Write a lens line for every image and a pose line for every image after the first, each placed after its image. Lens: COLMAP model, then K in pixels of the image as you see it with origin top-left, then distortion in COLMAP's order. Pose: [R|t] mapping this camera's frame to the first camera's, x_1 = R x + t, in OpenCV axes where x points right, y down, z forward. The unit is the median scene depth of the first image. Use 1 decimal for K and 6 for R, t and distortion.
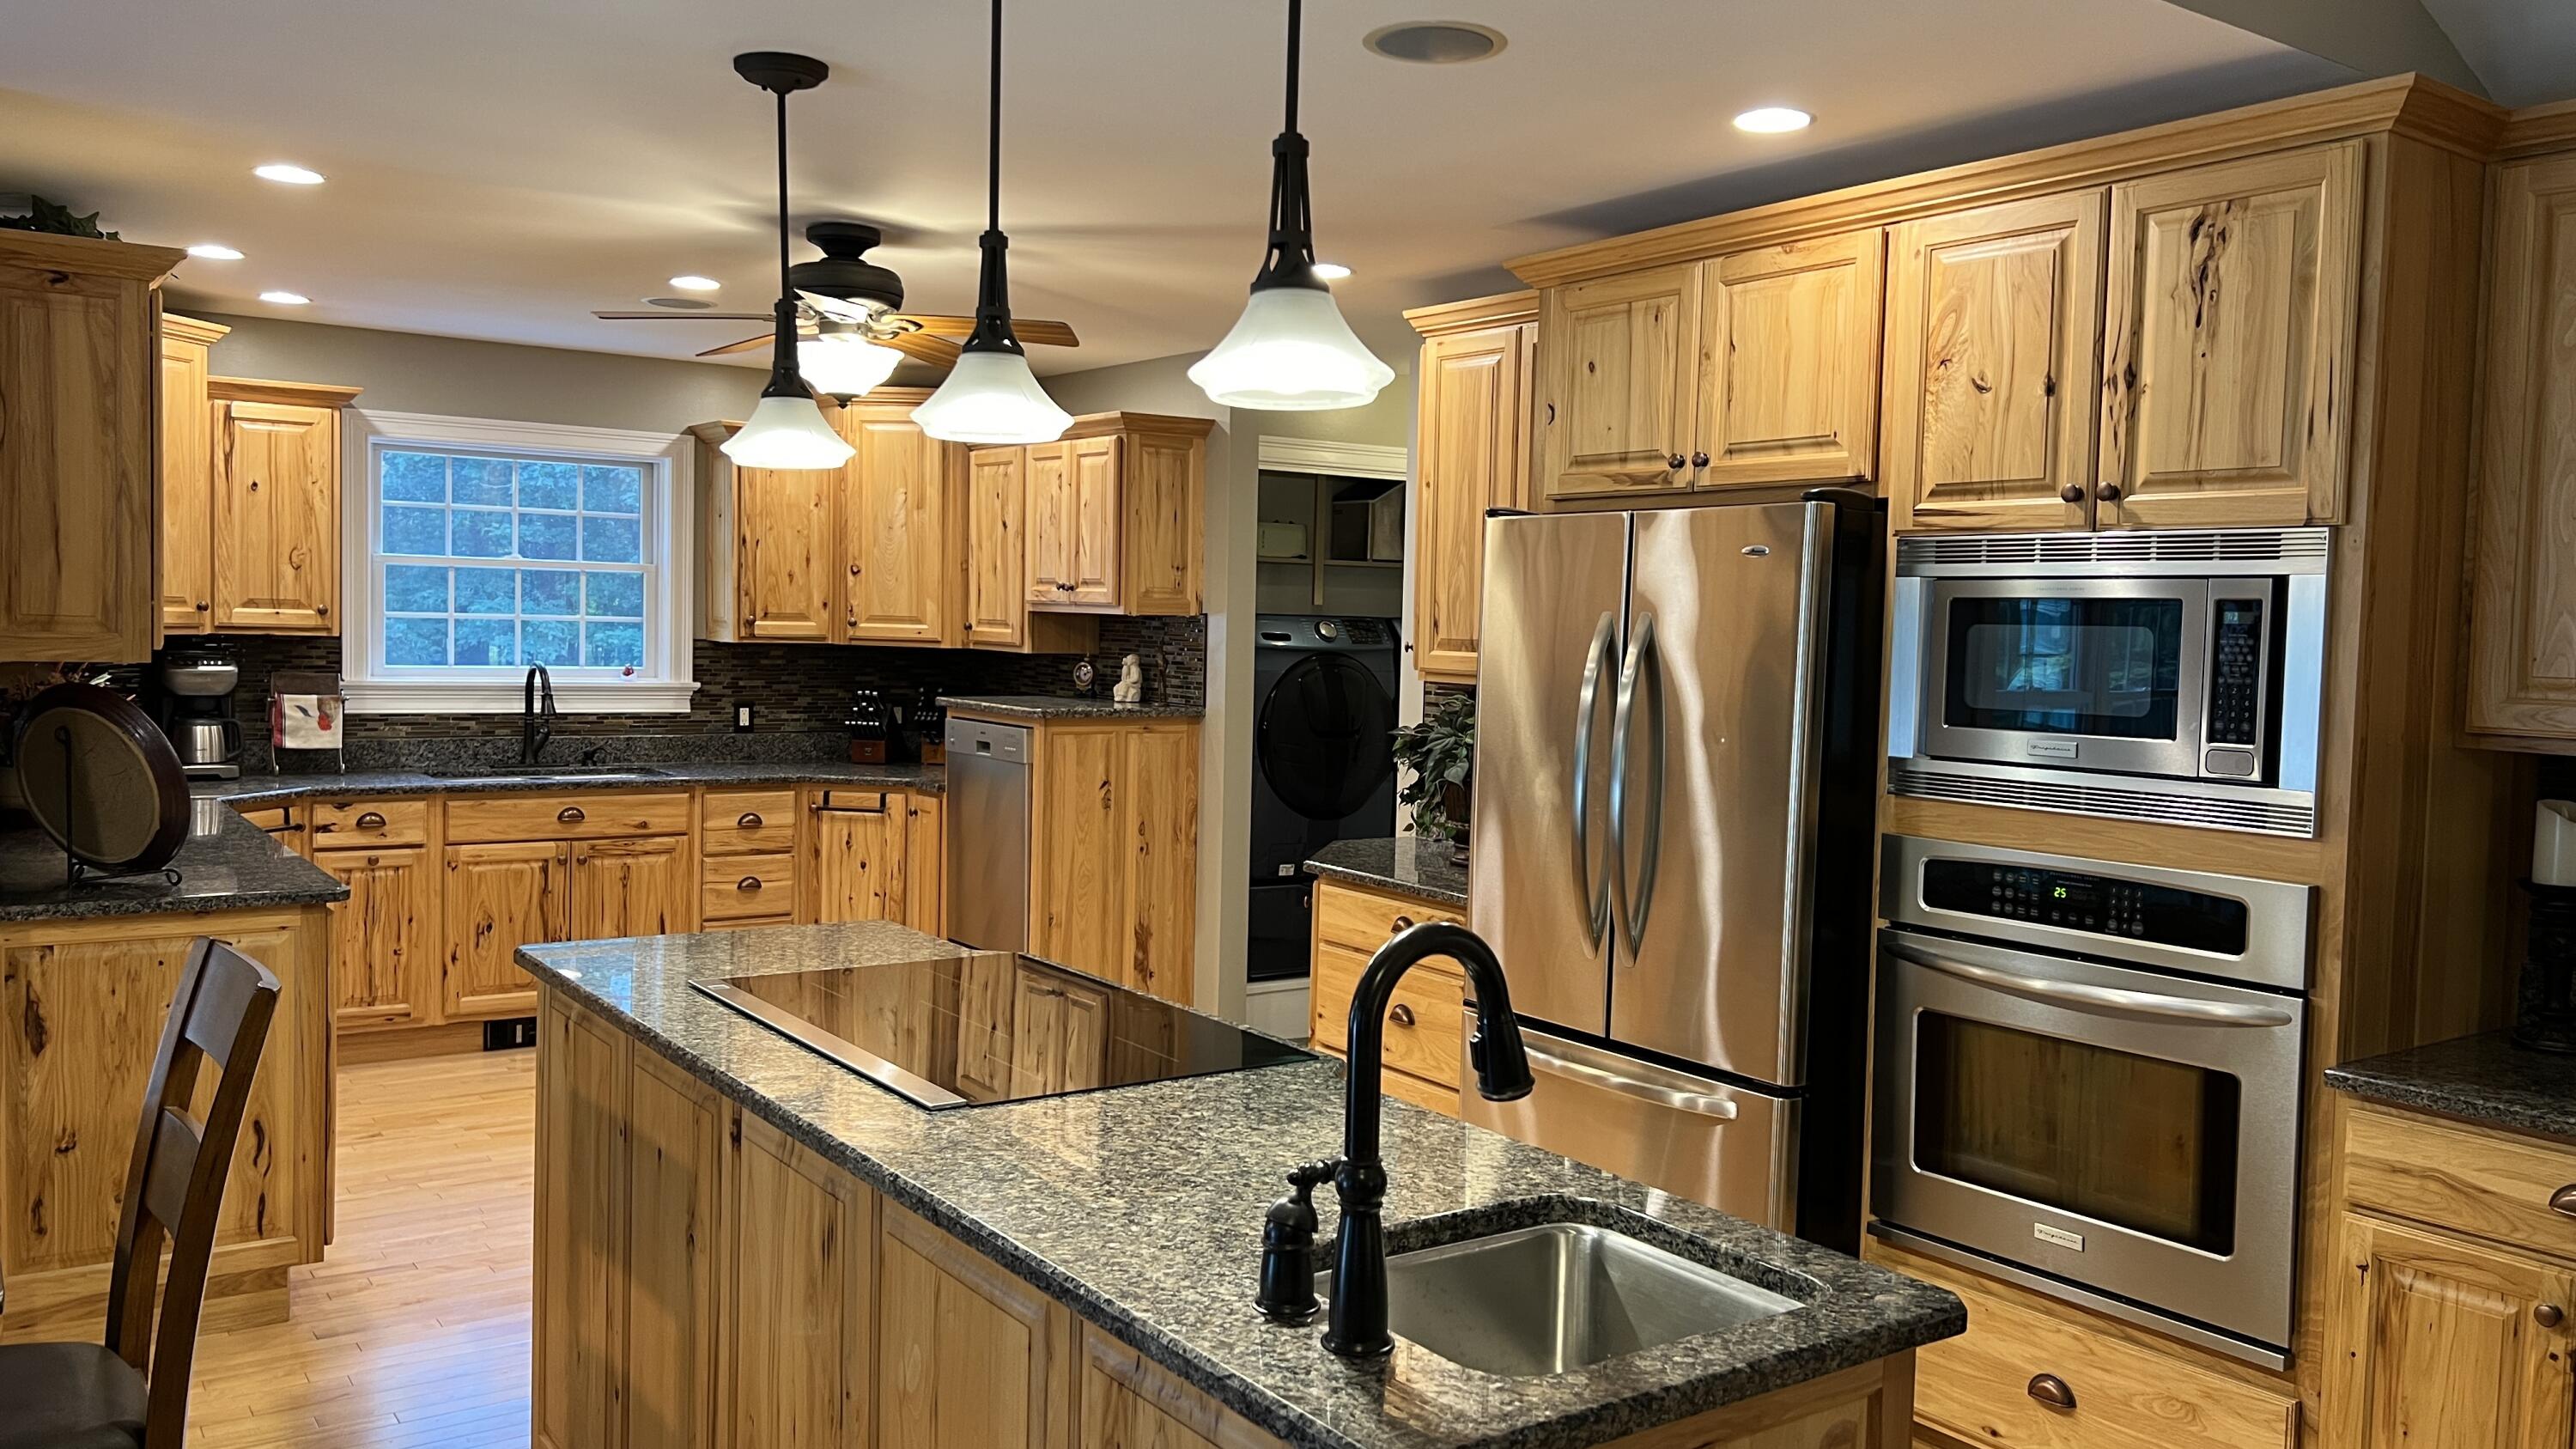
lens RADIAL K [[1923.7, 0, 1288.0], [0, 1923.7, 724.5], [0, 0, 1]] dist [0.085084, -0.114215]
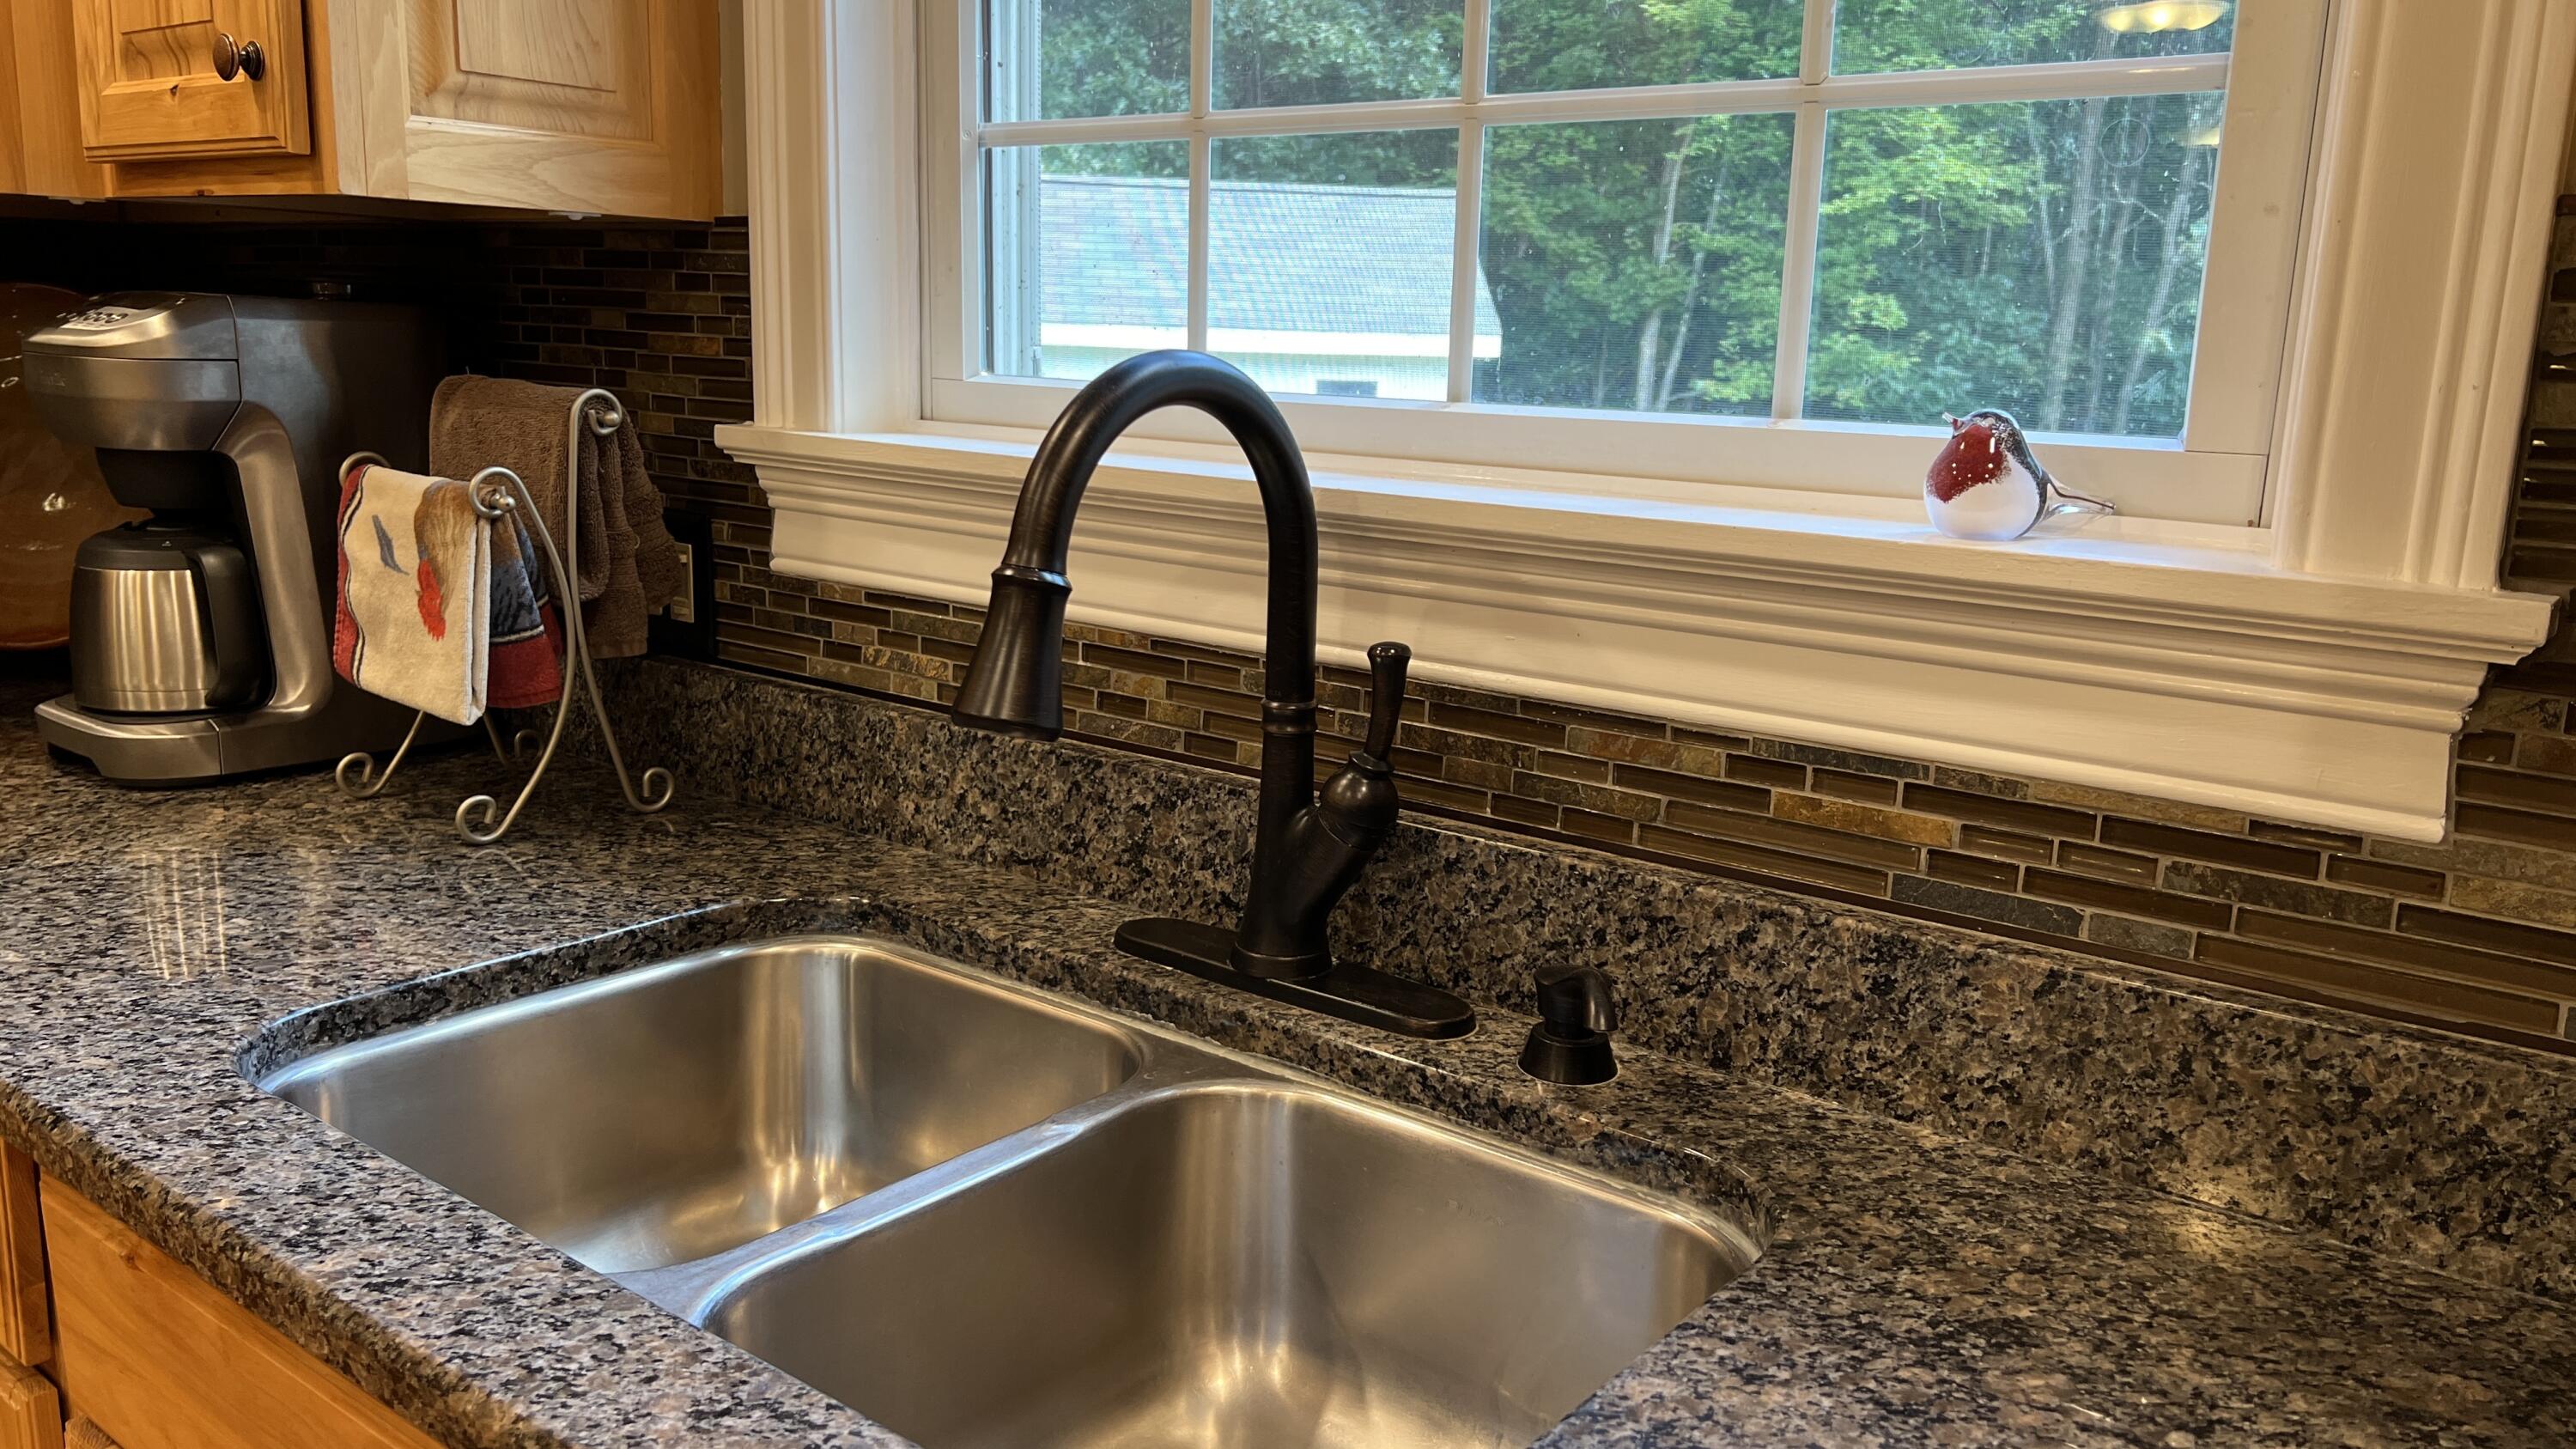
lens RADIAL K [[1923.7, 0, 1288.0], [0, 1923.7, 724.5], [0, 0, 1]] dist [0.085084, -0.114215]
pose [[0.285158, 0.167385, -0.943752, -0.268695], [-0.080079, 0.985351, 0.150567, -0.030471], [0.955129, 0.032639, 0.294385, 1.096989]]
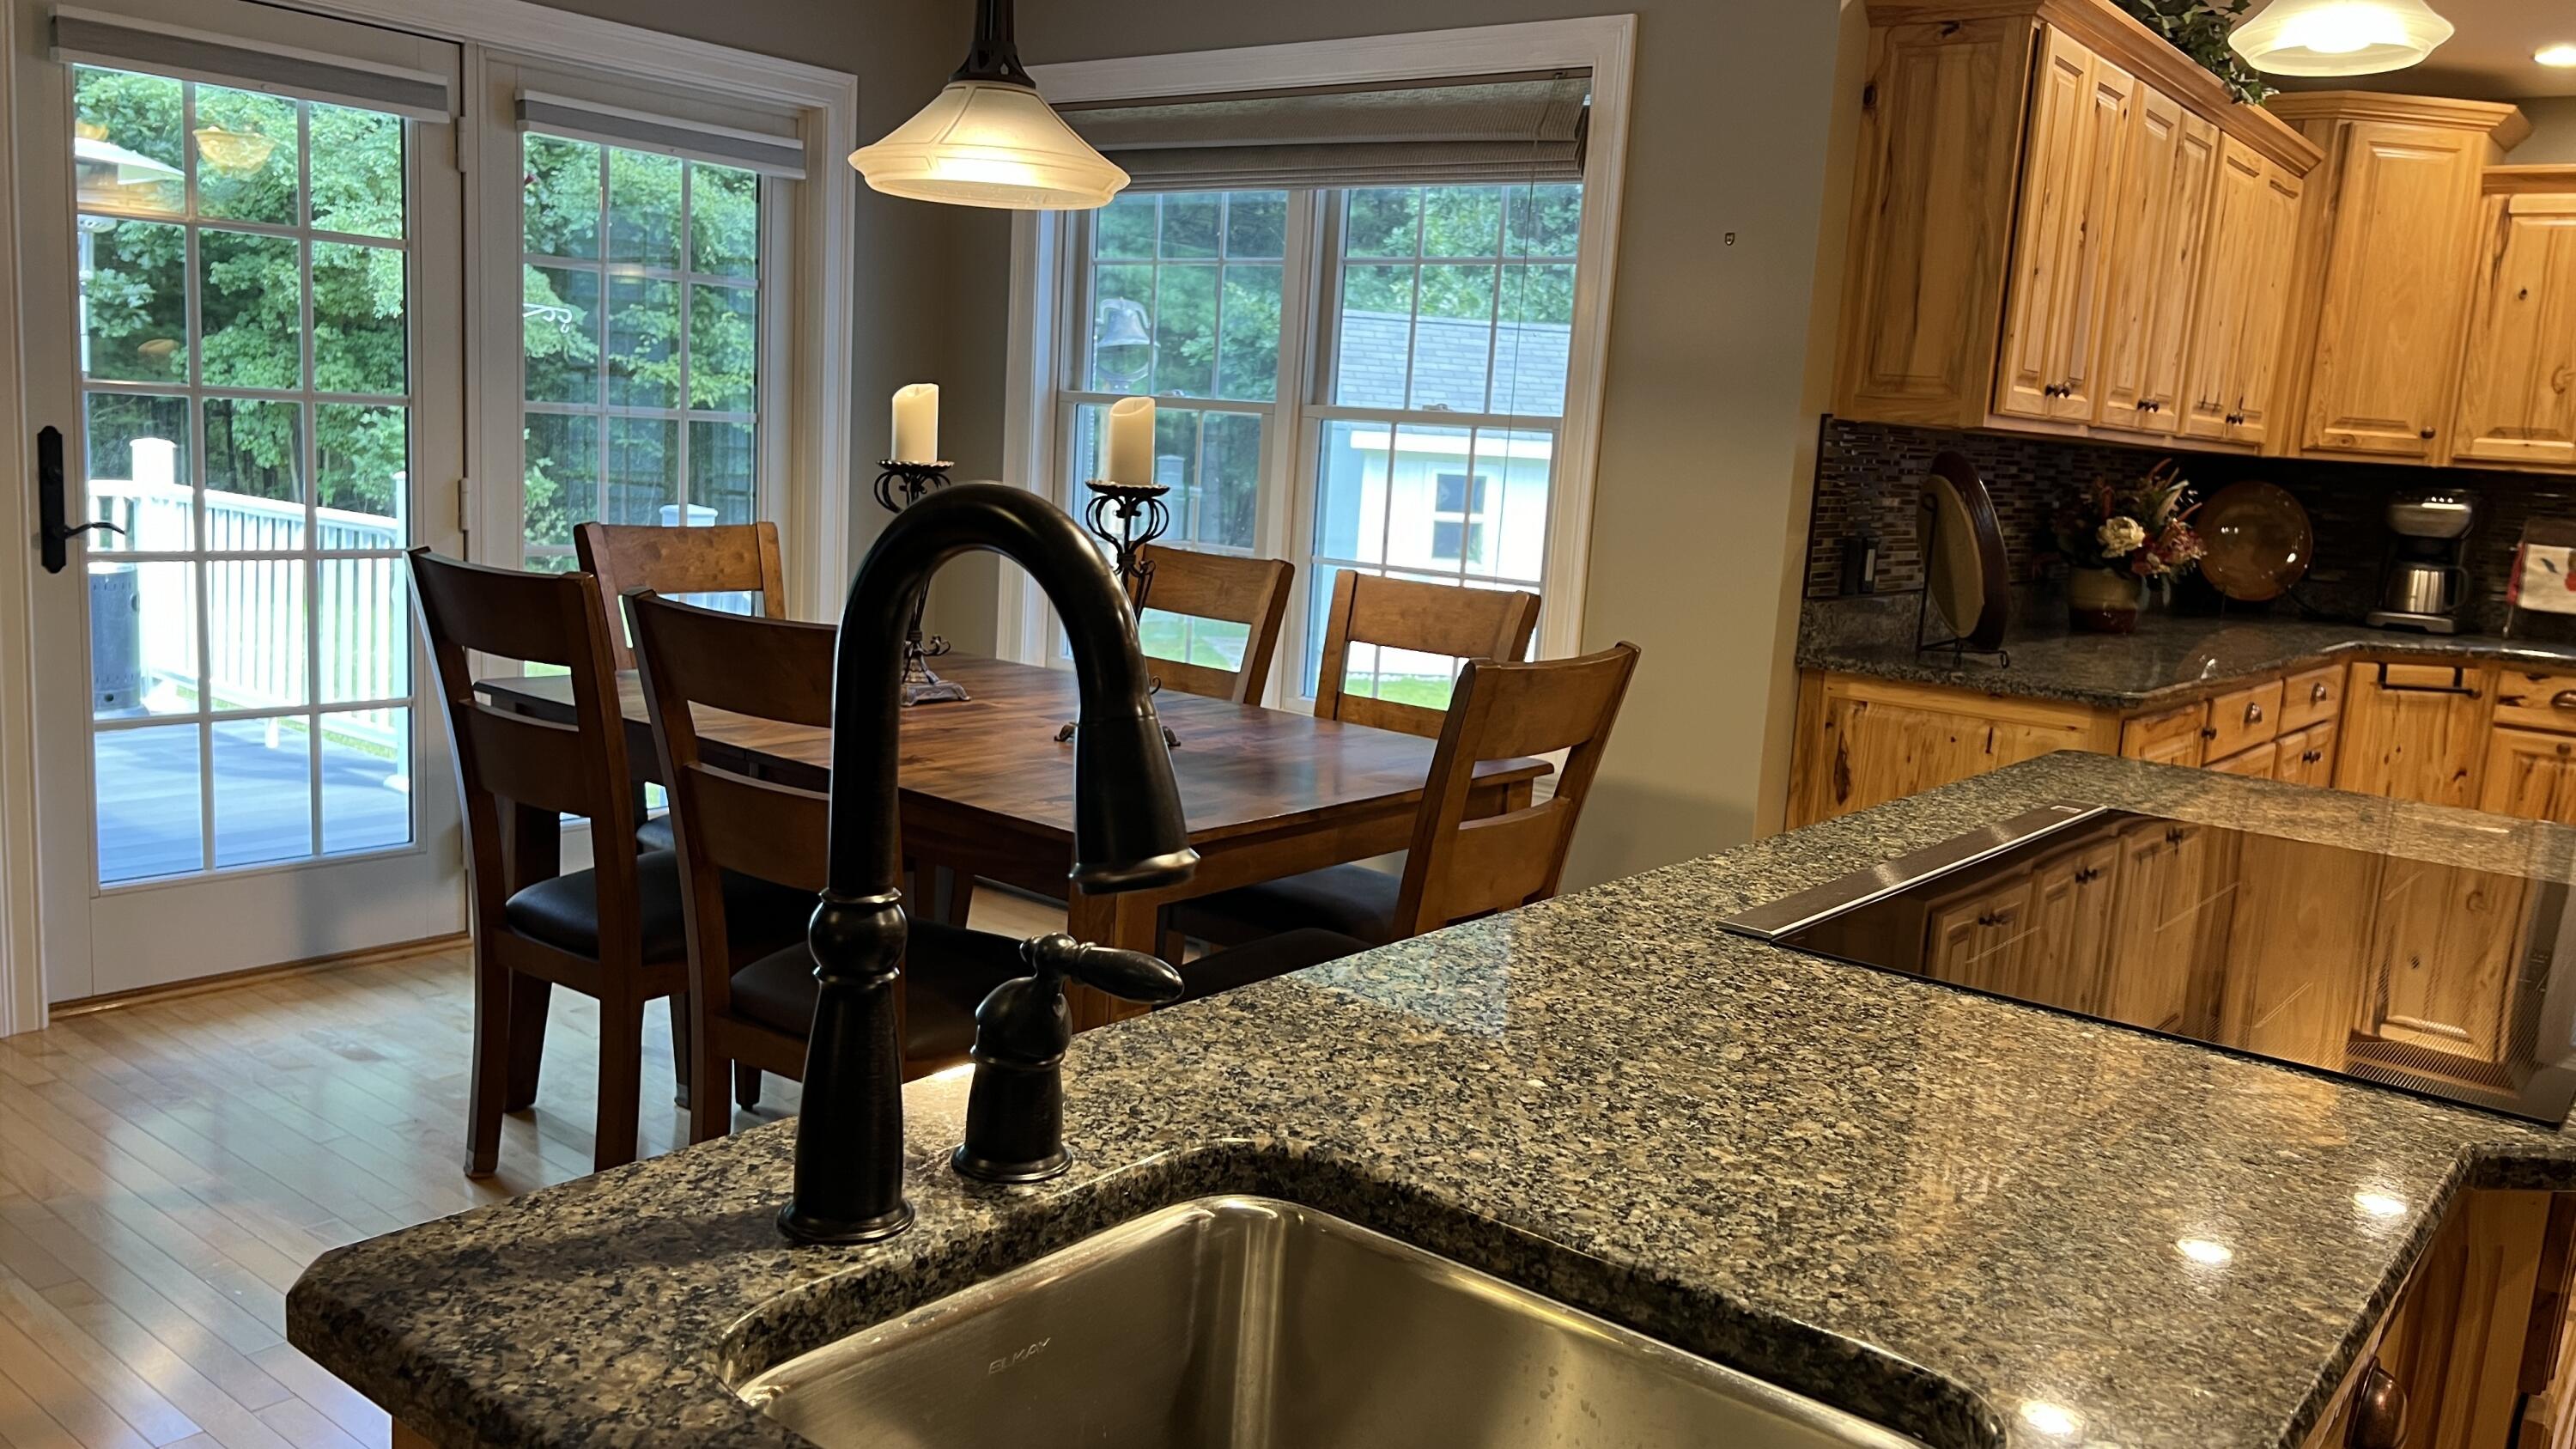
lens RADIAL K [[1923.7, 0, 1288.0], [0, 1923.7, 724.5], [0, 0, 1]] dist [0.085084, -0.114215]
pose [[0.271025, 0.137192, -0.952746, 0.164947], [-0.110048, 0.987717, 0.110922, 0.028559], [0.956261, 0.074785, 0.282793, 0.266573]]
